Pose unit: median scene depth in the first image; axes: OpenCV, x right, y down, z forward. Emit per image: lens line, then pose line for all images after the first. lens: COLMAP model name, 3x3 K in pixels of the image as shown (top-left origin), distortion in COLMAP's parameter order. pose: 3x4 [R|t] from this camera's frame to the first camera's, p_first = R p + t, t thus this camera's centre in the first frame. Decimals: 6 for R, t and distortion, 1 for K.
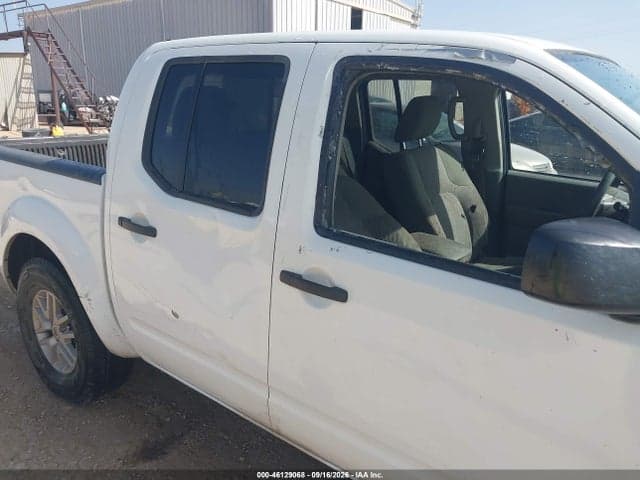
lens RADIAL K [[503.9, 0, 316.8], [0, 503.9, 237.0], [0, 0, 1]] dist [0.064757, -0.095065]
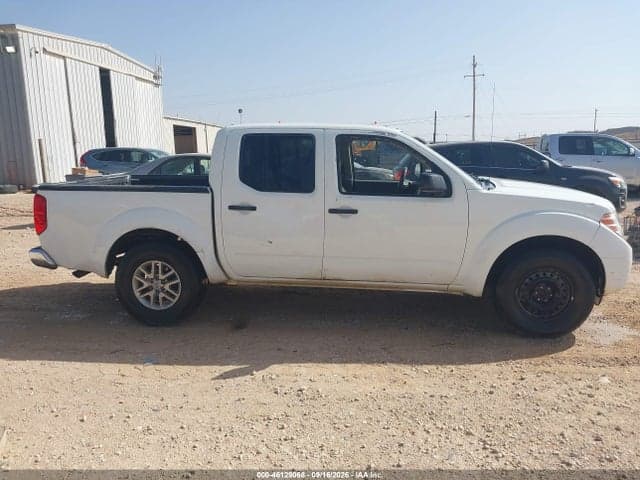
lens RADIAL K [[504.9, 0, 320.0], [0, 504.9, 240.0], [0, 0, 1]] dist [0.022837, -0.011905]
pose [[0.863868, -0.120857, 0.489004, -0.142012], [0.163927, 0.985397, -0.046052, 0.033762], [-0.476298, 0.119944, 0.871065, -0.131342]]
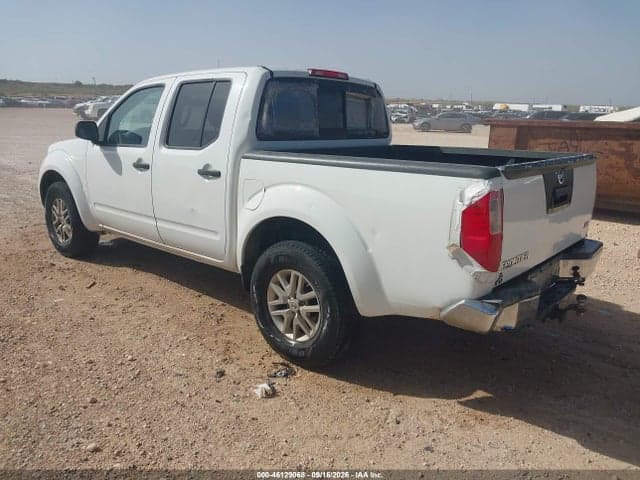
lens RADIAL K [[504.9, 0, 320.0], [0, 504.9, 240.0], [0, 0, 1]] dist [0.022837, -0.011905]
pose [[-0.997774, -0.052476, 0.041139, -0.092687], [-0.025410, 0.869647, 0.493021, -0.090185], [-0.061648, 0.490878, -0.869044, 0.334127]]
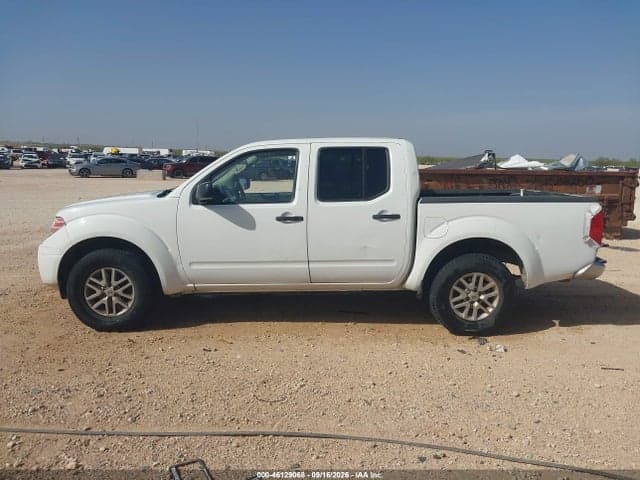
lens RADIAL K [[503.9, 0, 316.8], [0, 503.9, 237.0], [0, 0, 1]] dist [0.064757, -0.095065]
pose [[-0.782652, 0.063544, -0.619207, 0.106183], [-0.189810, 0.923034, 0.334635, -0.086453], [0.592813, 0.379434, -0.710353, 0.323538]]
